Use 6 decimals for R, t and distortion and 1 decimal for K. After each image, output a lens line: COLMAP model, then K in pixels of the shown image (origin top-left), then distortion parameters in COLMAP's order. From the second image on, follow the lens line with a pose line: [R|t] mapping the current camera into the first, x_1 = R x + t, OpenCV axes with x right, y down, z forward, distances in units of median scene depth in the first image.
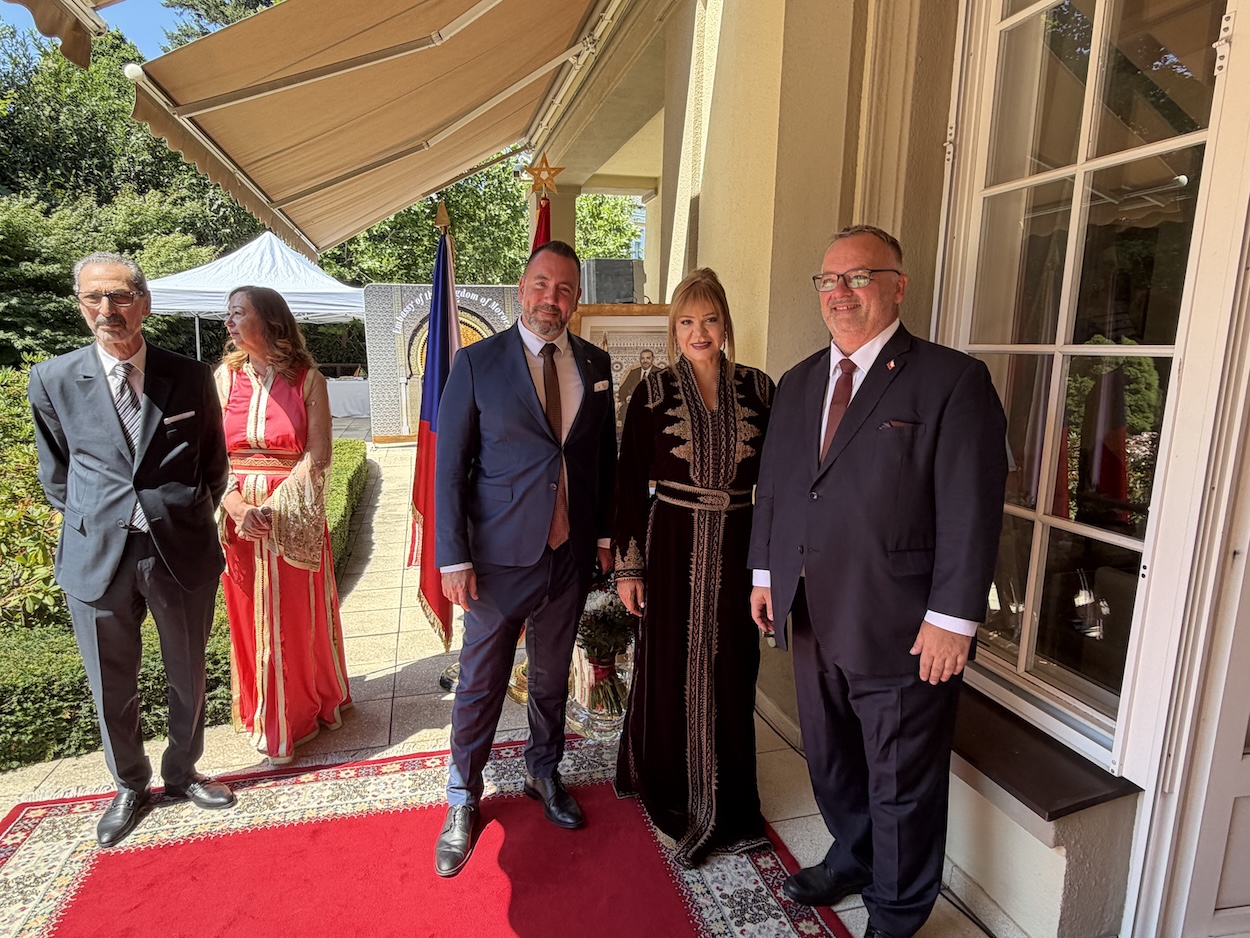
lens RADIAL K [[732.0, 0, 612.0], [0, 732.0, 471.1], [0, 0, 1]] dist [-0.001149, 0.005040]
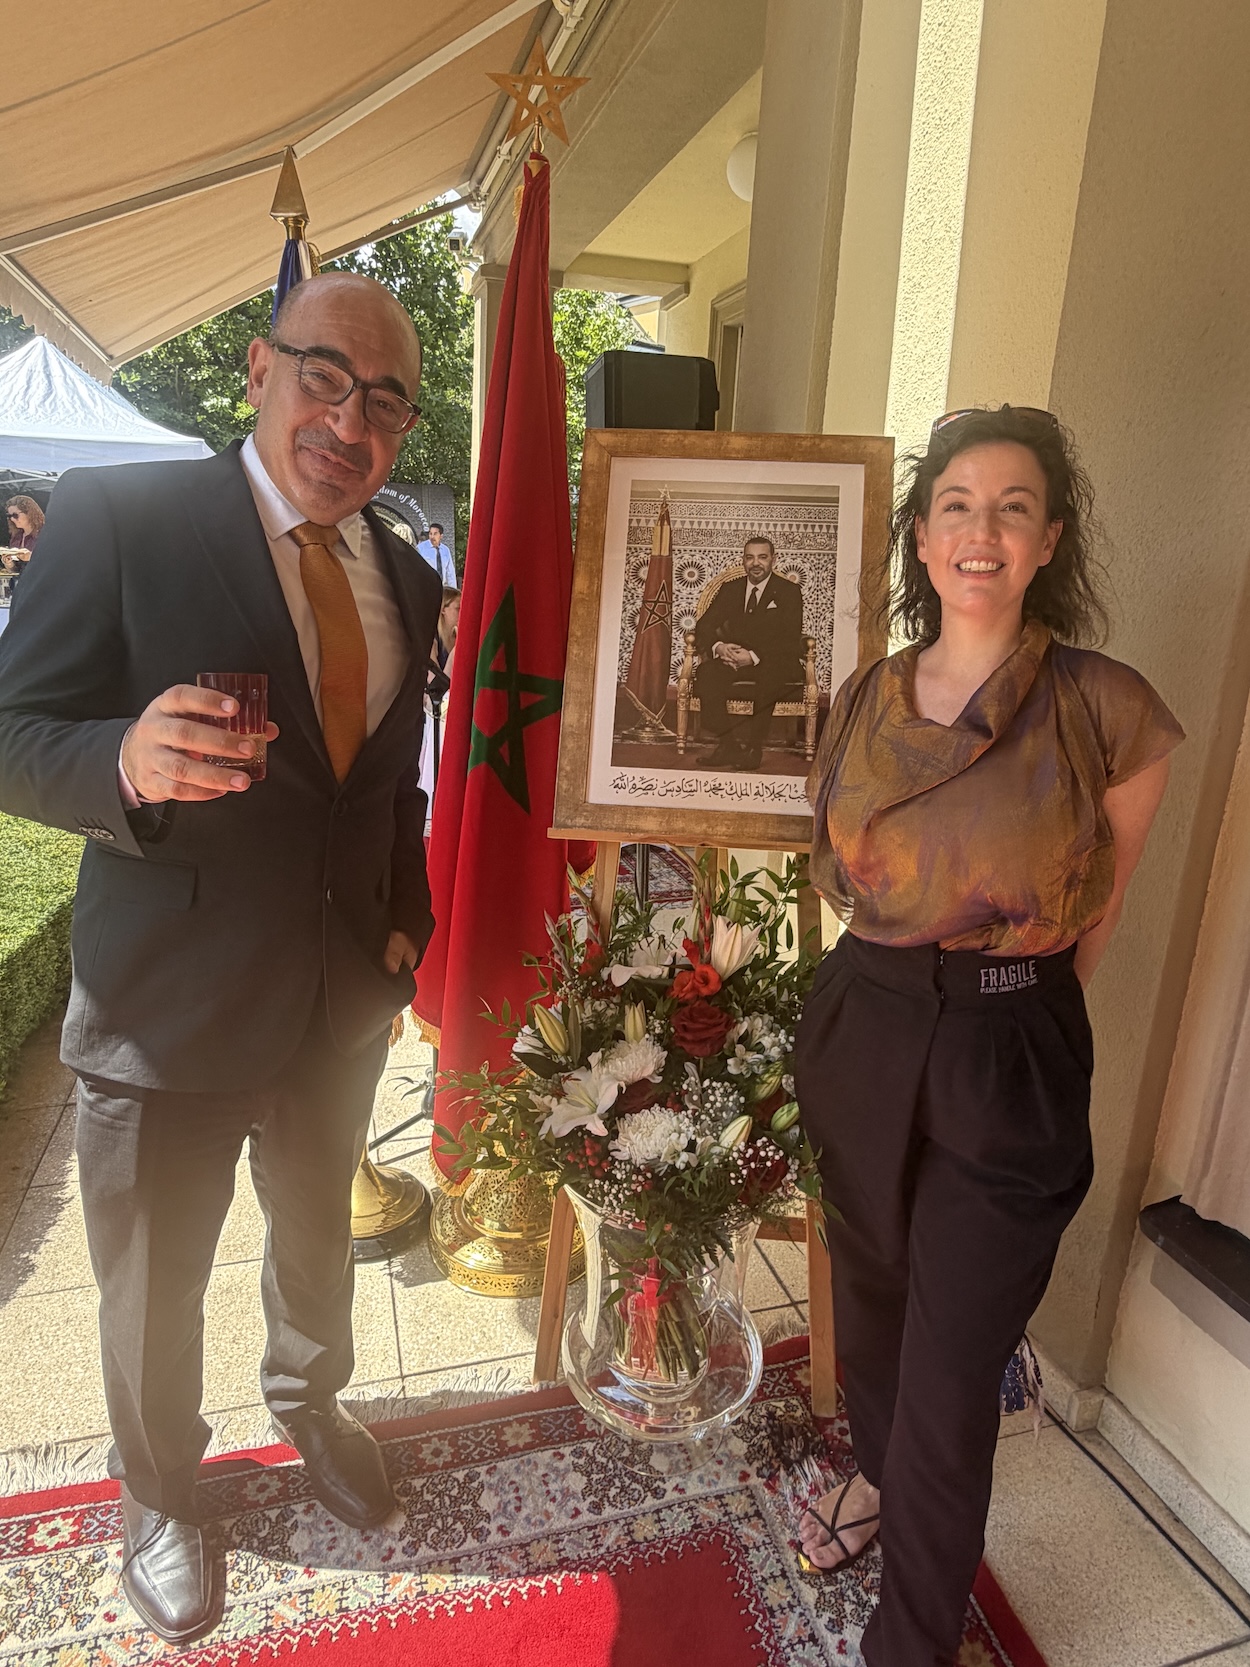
lens RADIAL K [[1018.0, 0, 626.4], [0, 1018.0, 829.9], [0, 0, 1]] dist [-0.006975, 0.010042]
pose [[0.998577, 0.022235, 0.048477, -0.074280], [-0.026694, 0.995274, 0.093366, -0.056480], [-0.046172, -0.094527, 0.994451, 0.470591]]
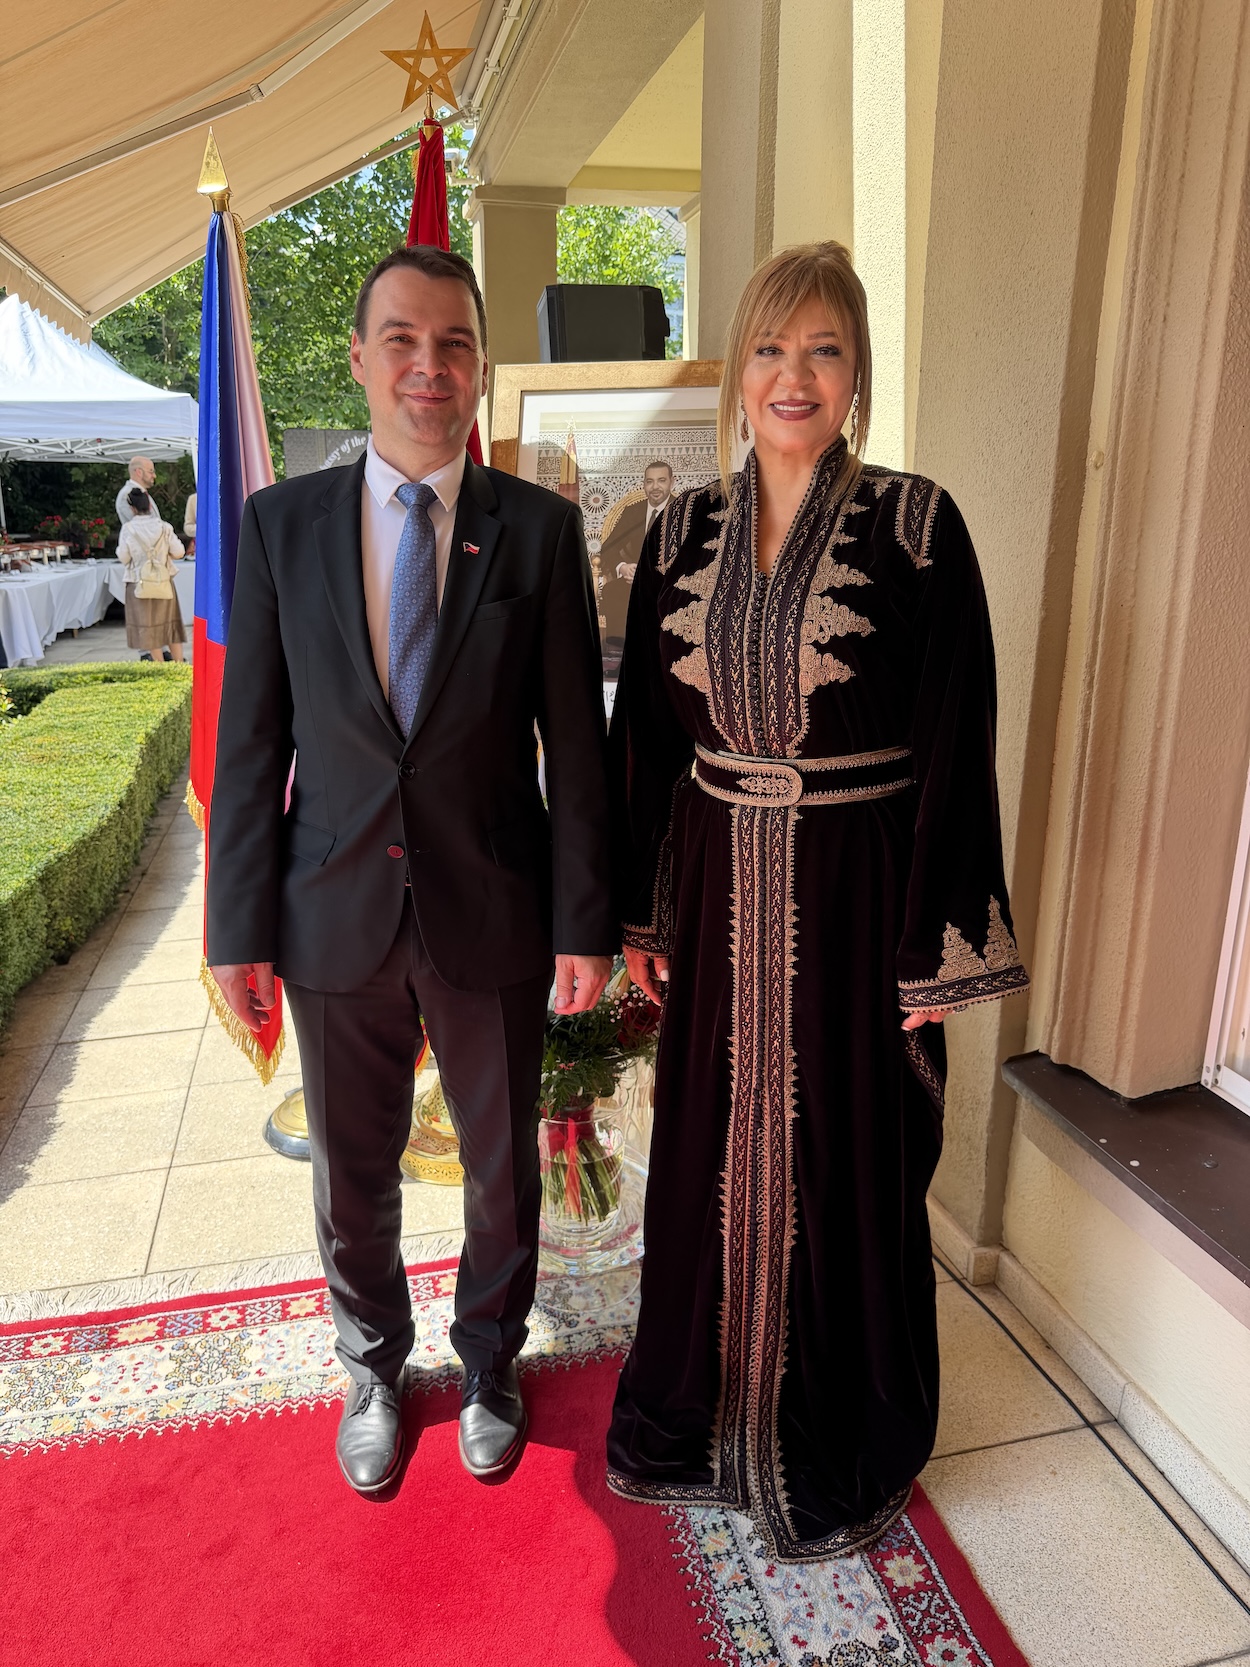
lens RADIAL K [[1187.6, 0, 621.5], [0, 1187.6, 834.2], [0, 0, 1]] dist [0.023744, -0.028518]
pose [[0.999747, -0.009175, -0.020554, 0.046526], [0.011189, 0.994914, 0.100104, -0.003795], [0.019531, -0.100308, 0.994765, 0.262668]]
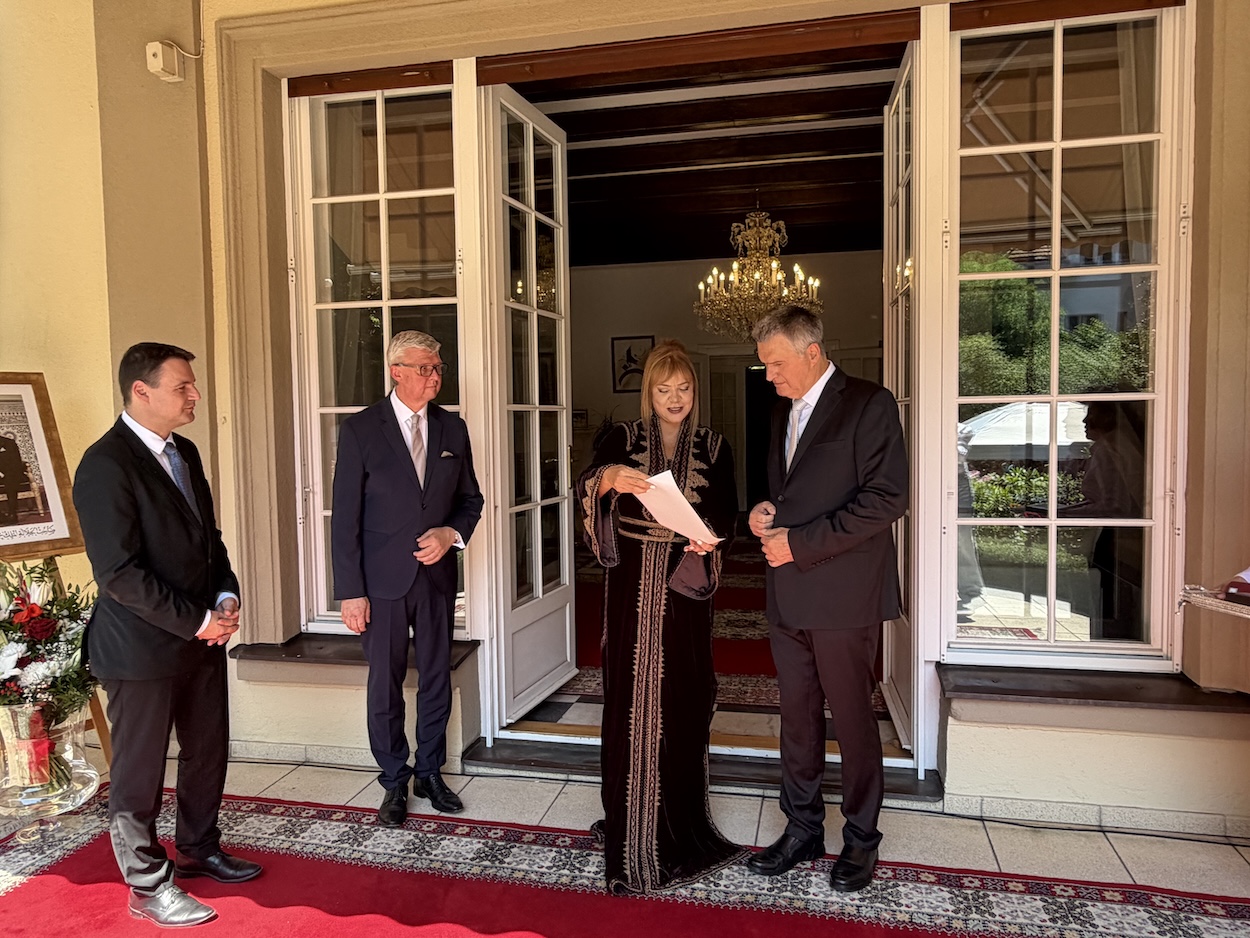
lens RADIAL K [[890.5, 0, 619.0], [0, 890.5, 469.5], [0, 0, 1]] dist [0.023744, -0.028518]
pose [[0.471839, -0.075401, 0.878455, -0.735861], [0.168589, 0.985669, -0.005949, 0.051794], [-0.865416, 0.150905, 0.477789, -0.306553]]
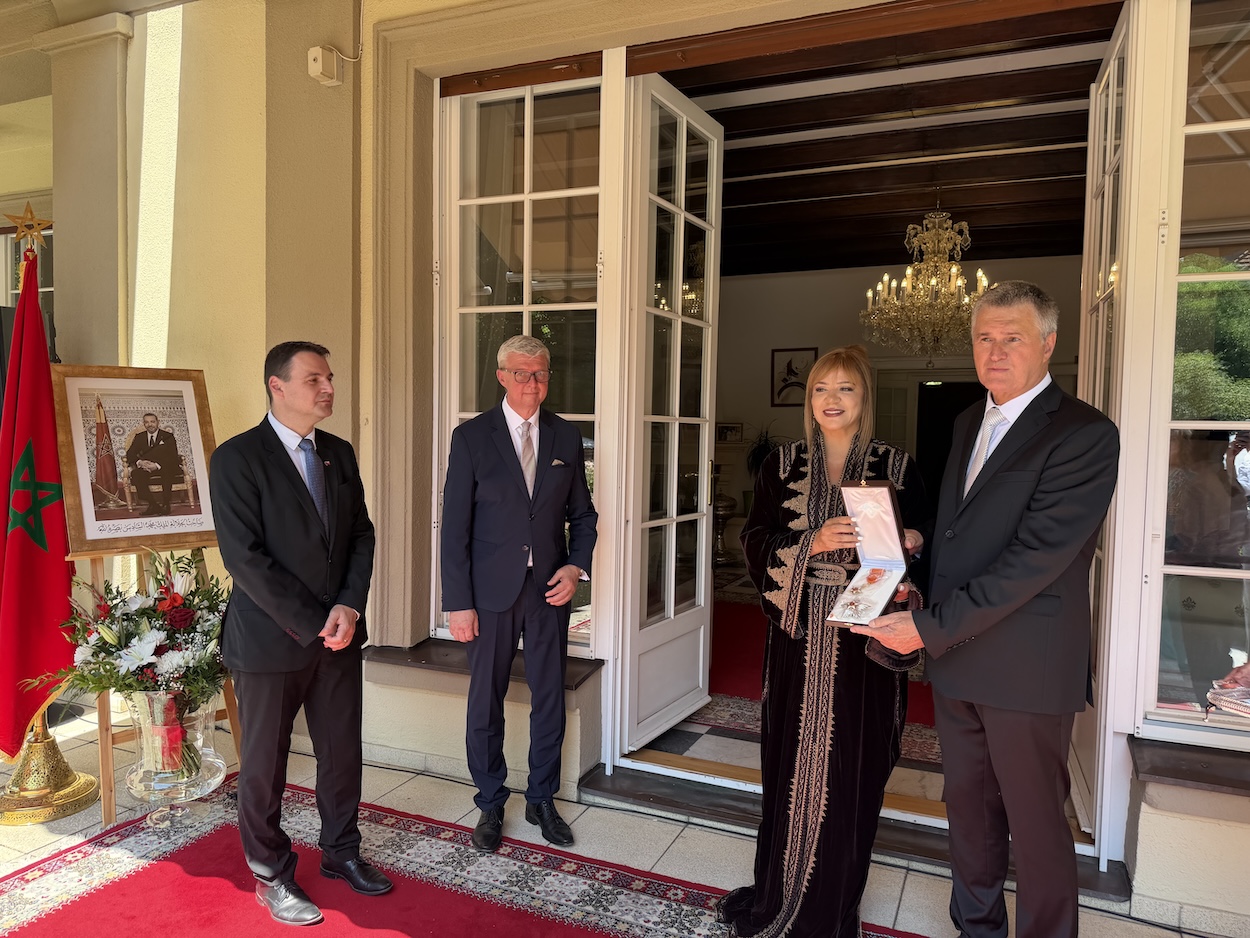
lens RADIAL K [[890.5, 0, 615.6], [0, 890.5, 473.7], [0, 0, 1]] dist [0.023744, -0.028518]
pose [[0.629892, -0.045025, 0.775376, -0.620934], [0.120873, 0.991837, -0.040599, 0.049200], [-0.767219, 0.119295, 0.630193, -0.287960]]
